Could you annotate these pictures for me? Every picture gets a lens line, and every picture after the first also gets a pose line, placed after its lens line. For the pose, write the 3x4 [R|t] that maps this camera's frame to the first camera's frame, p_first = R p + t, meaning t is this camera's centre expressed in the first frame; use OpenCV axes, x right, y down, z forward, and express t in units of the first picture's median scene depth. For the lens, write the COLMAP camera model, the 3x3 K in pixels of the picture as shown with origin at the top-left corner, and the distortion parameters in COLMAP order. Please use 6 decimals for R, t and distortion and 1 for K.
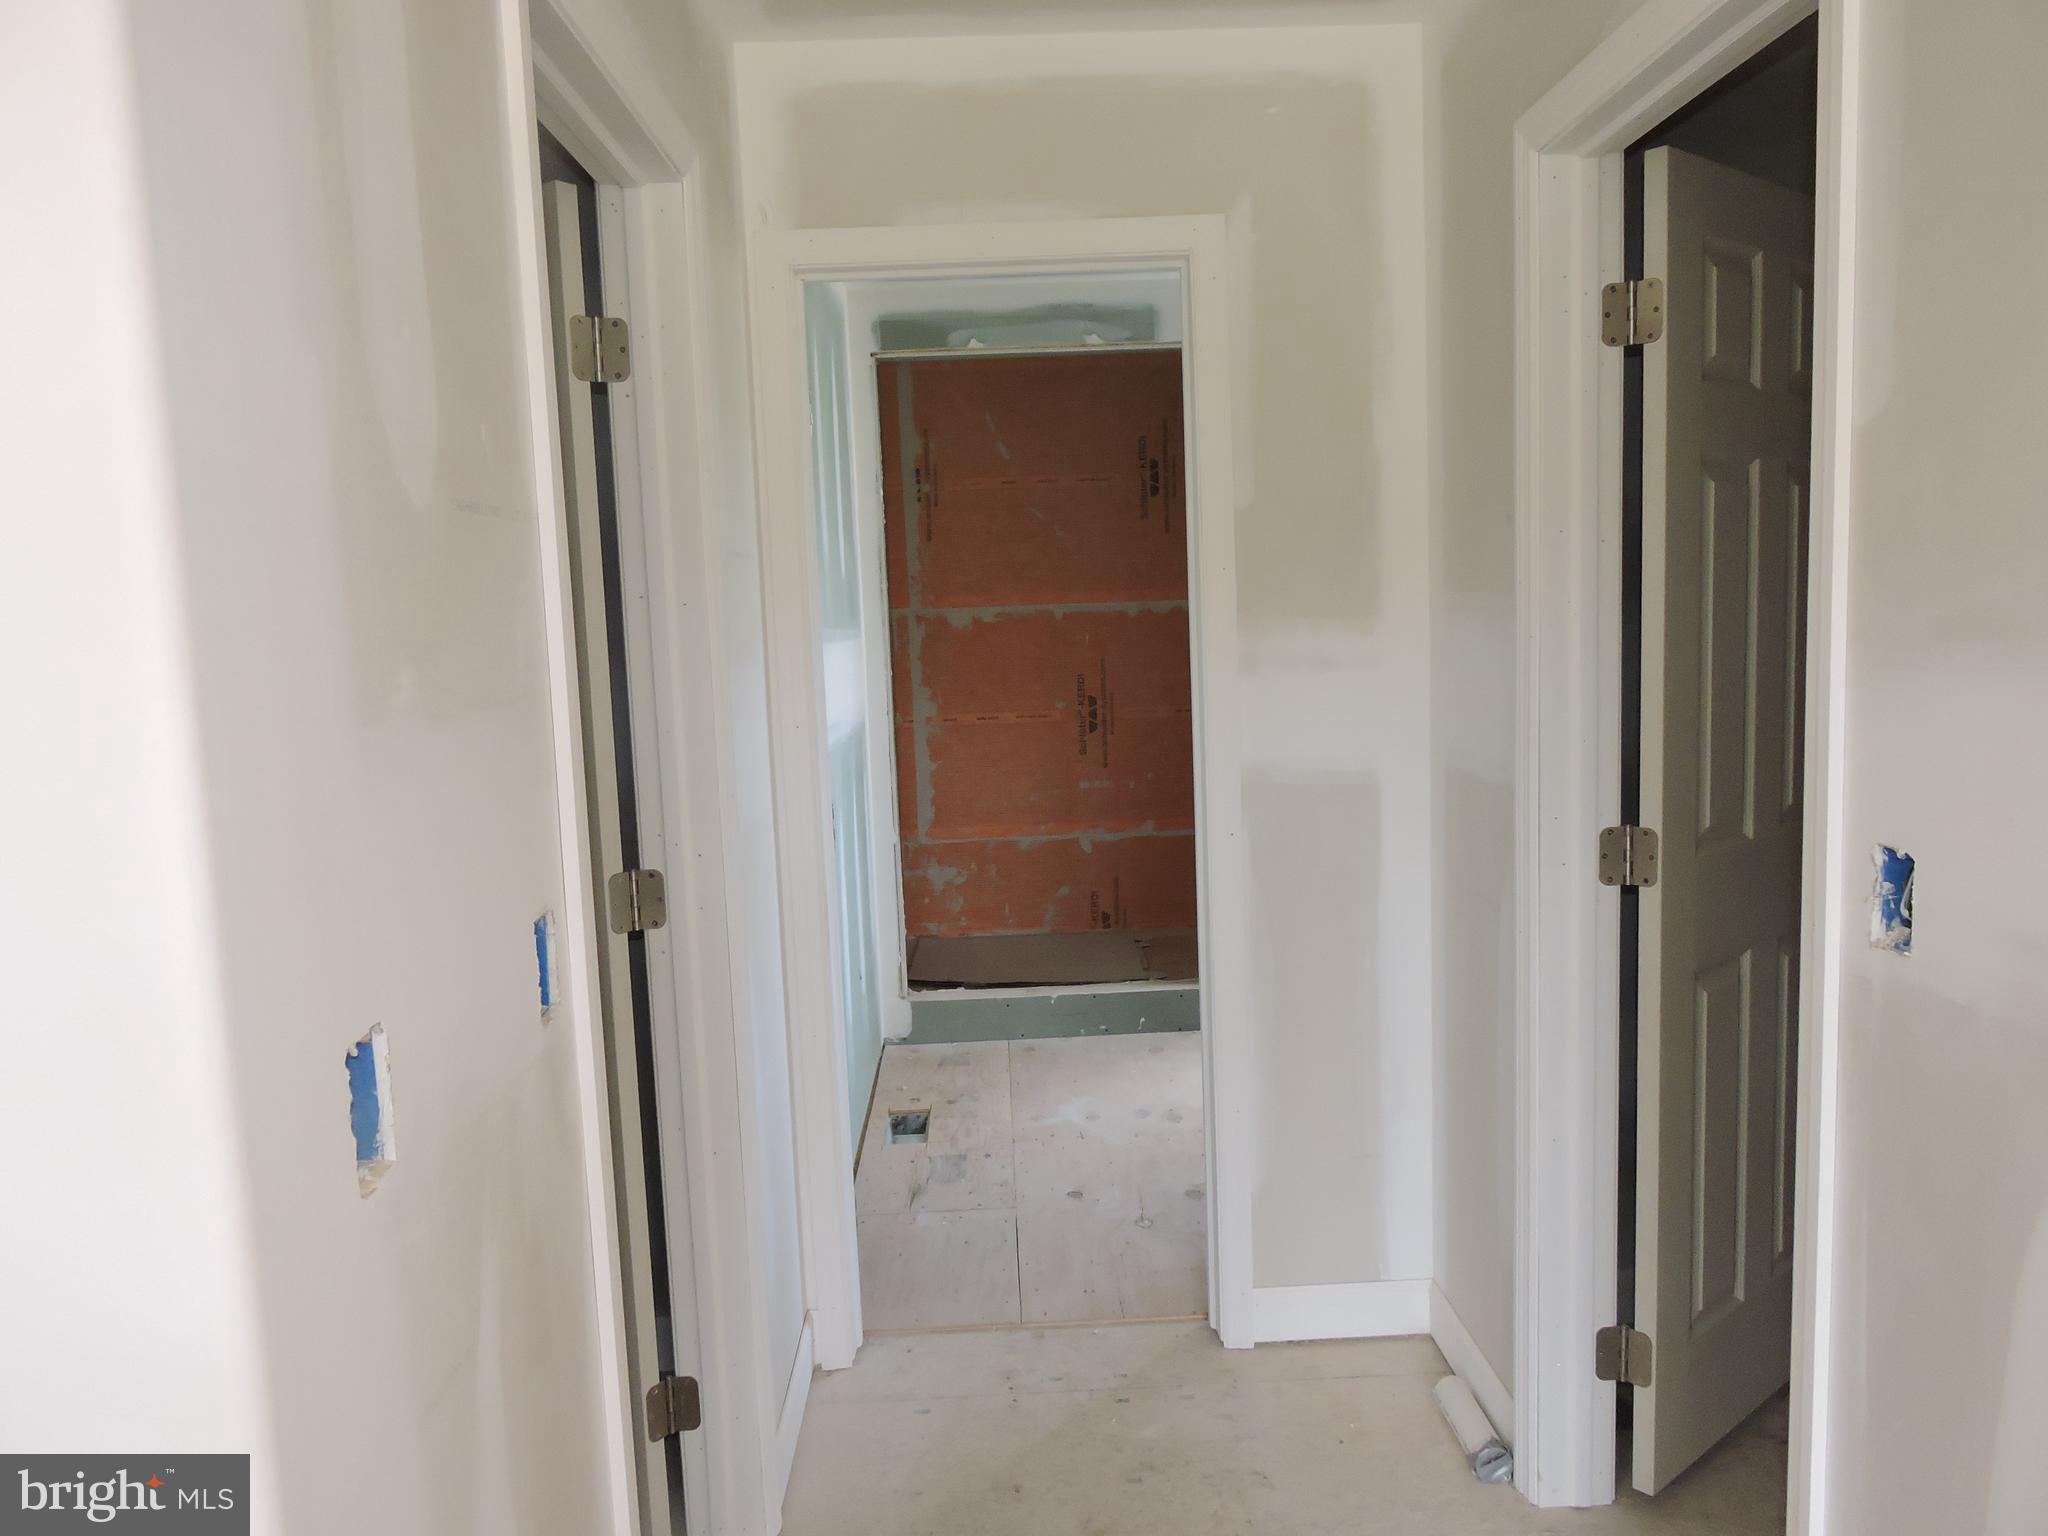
lens RADIAL K [[1436.2, 0, 1024.0], [0, 1436.2, 768.0], [0, 0, 1]] dist [-0.005225, -0.006664]
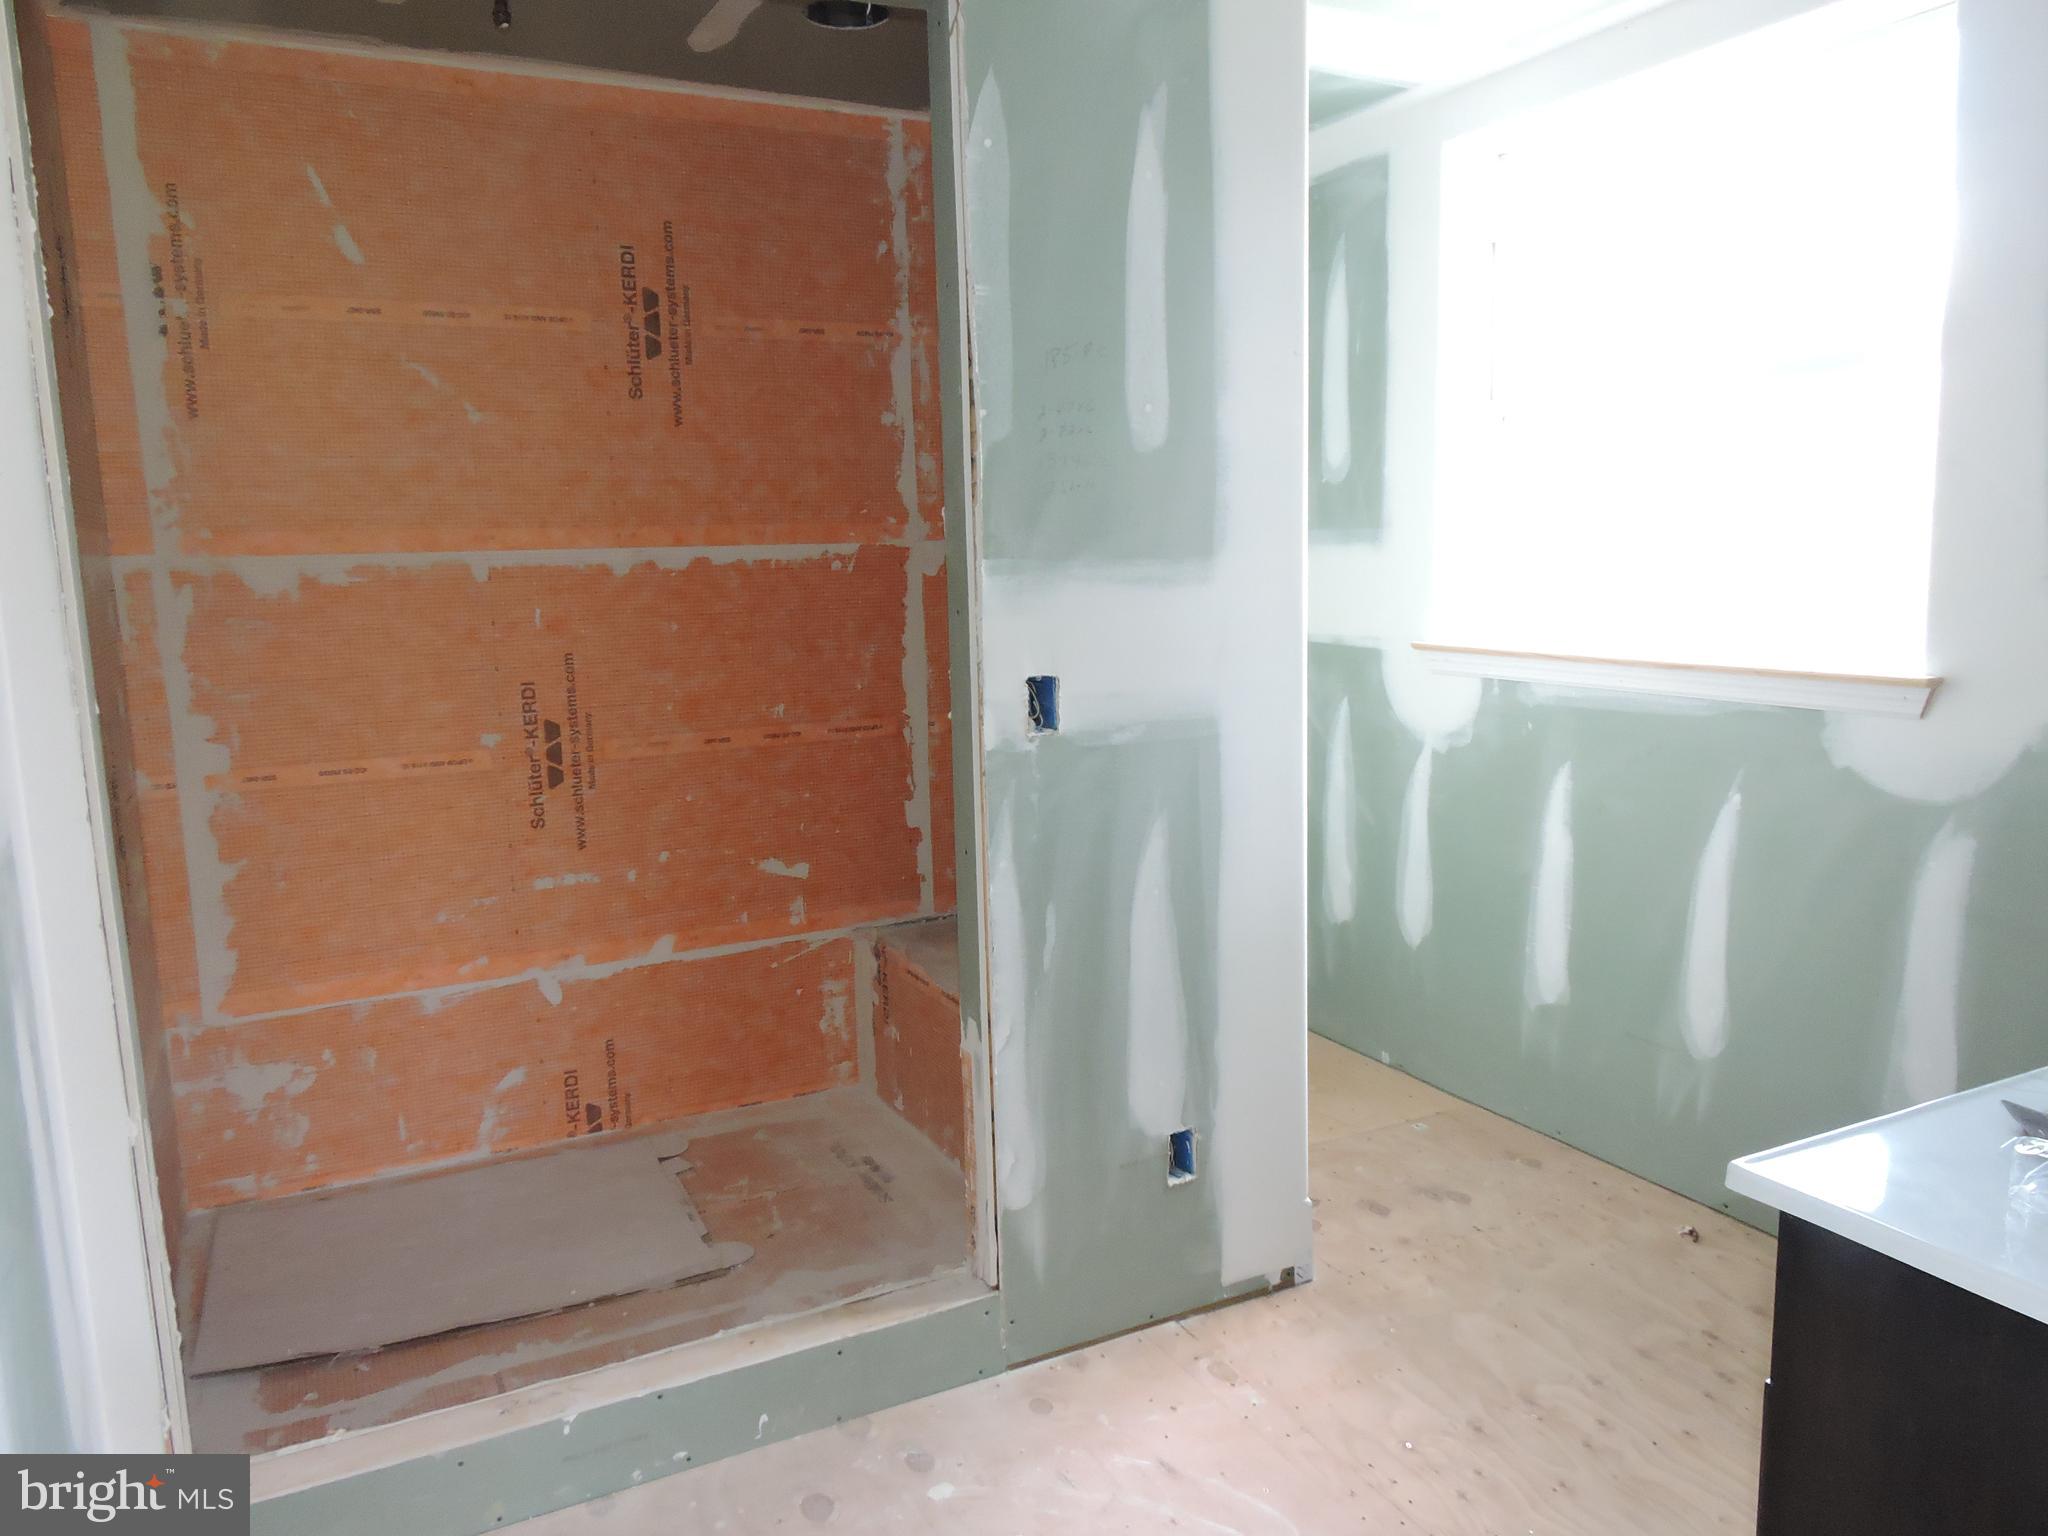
lens RADIAL K [[1436.2, 0, 1024.0], [0, 1436.2, 768.0], [0, 0, 1]] dist [-0.005225, -0.006664]
pose [[0.897857, -0.051231, 0.437297, -0.030616], [0.037696, 0.998505, 0.039582, -0.047035], [-0.438671, -0.019055, 0.898446, 0.430104]]
